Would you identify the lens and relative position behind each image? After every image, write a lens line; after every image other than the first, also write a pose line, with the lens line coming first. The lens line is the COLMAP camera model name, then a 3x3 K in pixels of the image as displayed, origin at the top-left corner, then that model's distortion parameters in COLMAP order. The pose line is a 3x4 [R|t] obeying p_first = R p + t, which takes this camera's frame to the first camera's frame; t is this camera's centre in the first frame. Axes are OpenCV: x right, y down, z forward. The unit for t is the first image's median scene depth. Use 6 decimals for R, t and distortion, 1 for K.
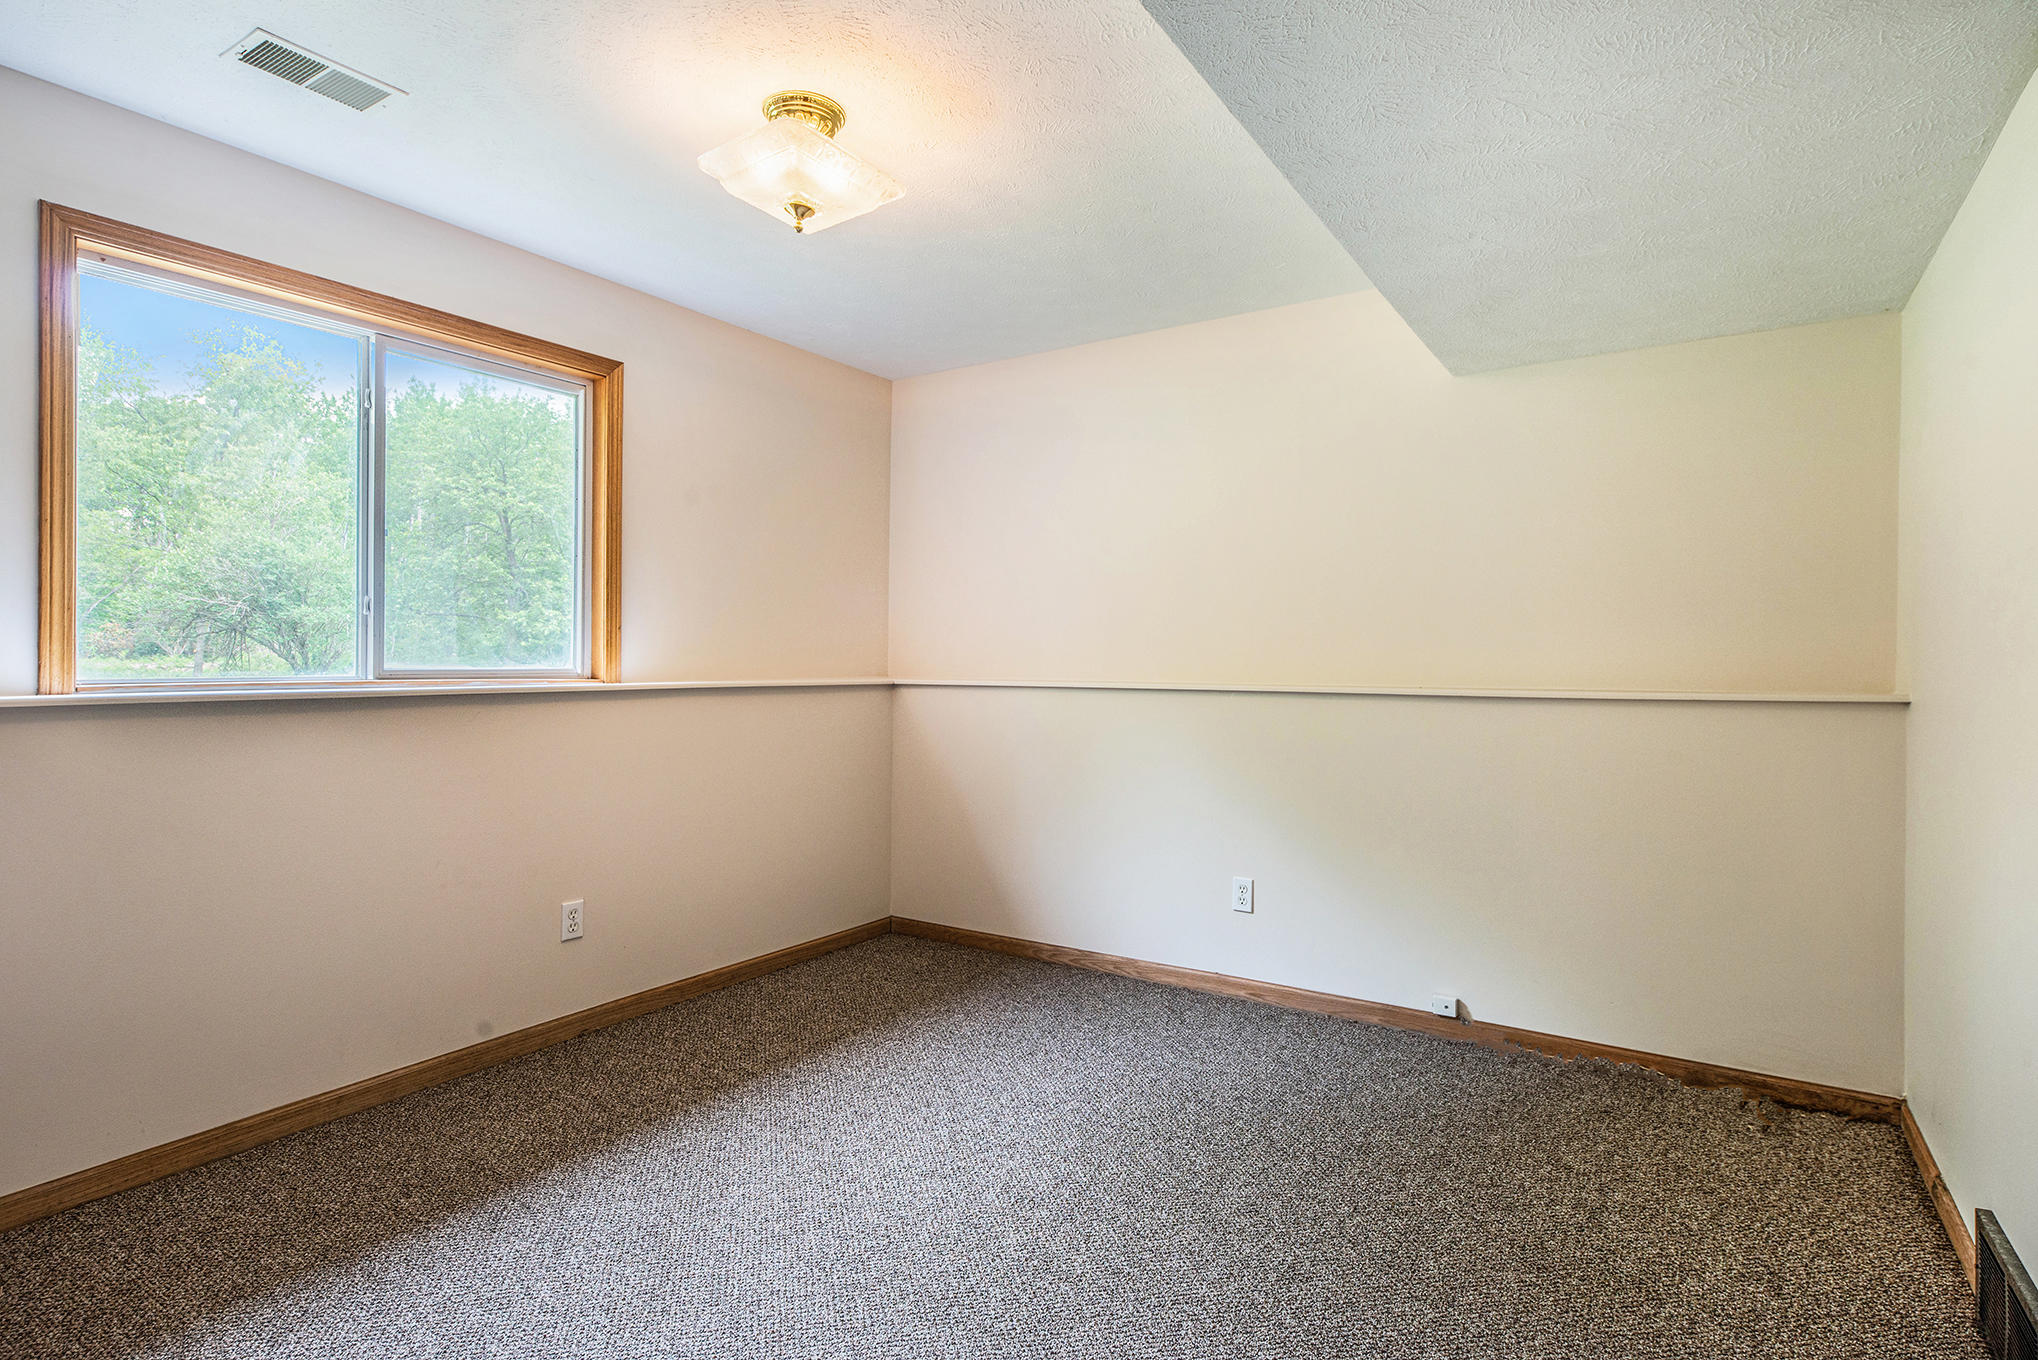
lens RADIAL K [[1015.8, 0, 1021.3], [0, 1015.8, 671.6], [0, 0, 1]] dist [0.012350, -0.000276]
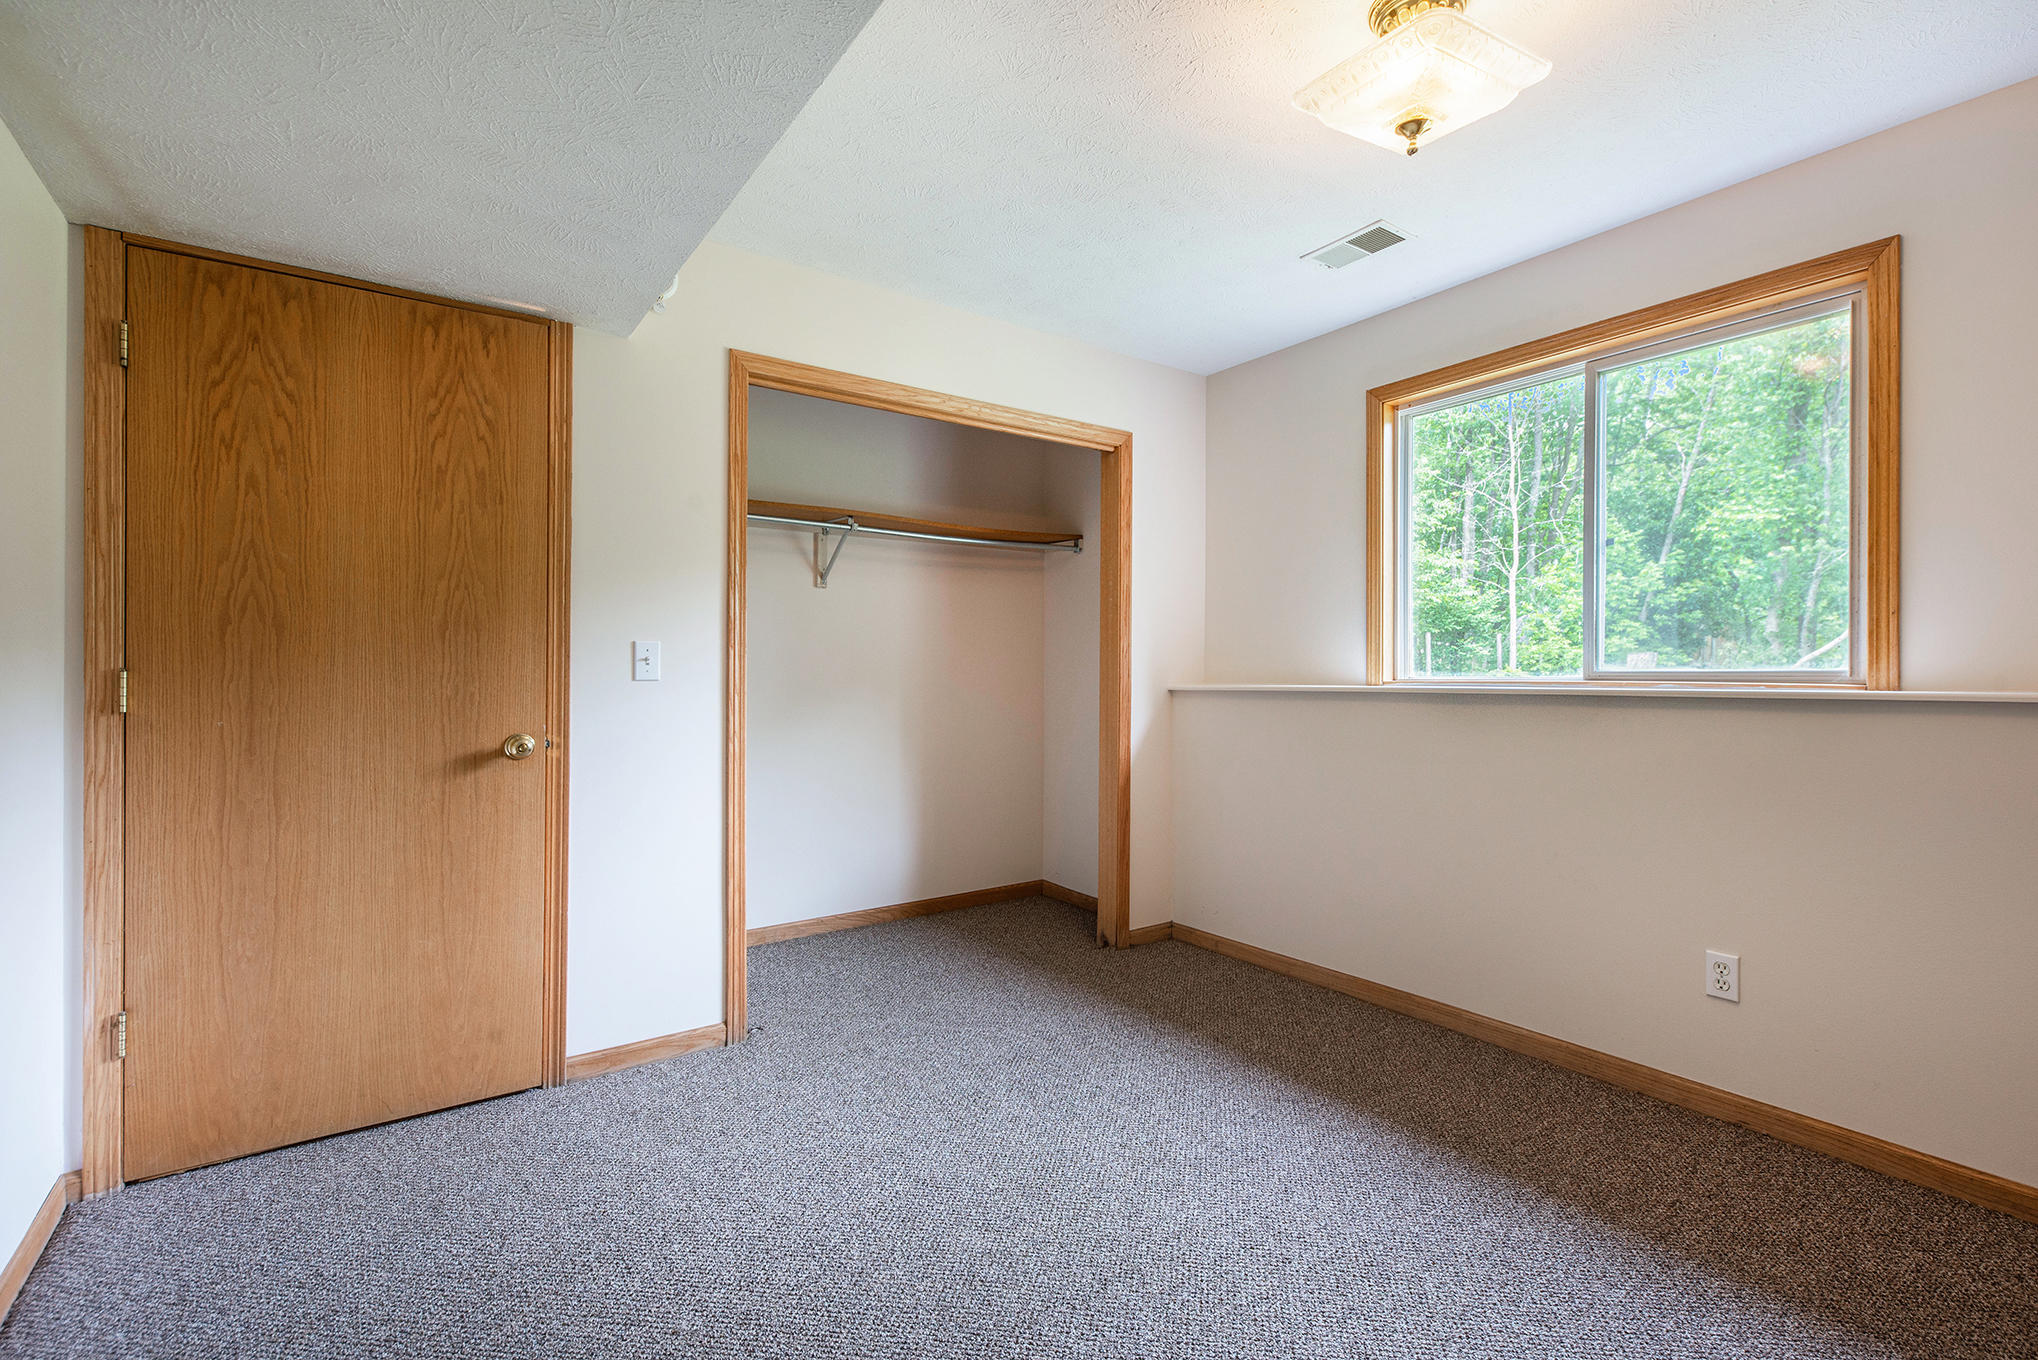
lens RADIAL K [[910.1, 0, 1021.0], [0, 910.1, 661.2], [0, 0, 1]] dist [0.000984, 0.000246]
pose [[-0.358291, -0.007711, -0.933578, 0.479576], [-0.005554, 0.999966, -0.006127, -0.003407], [0.933593, 0.002990, -0.358322, 0.774212]]
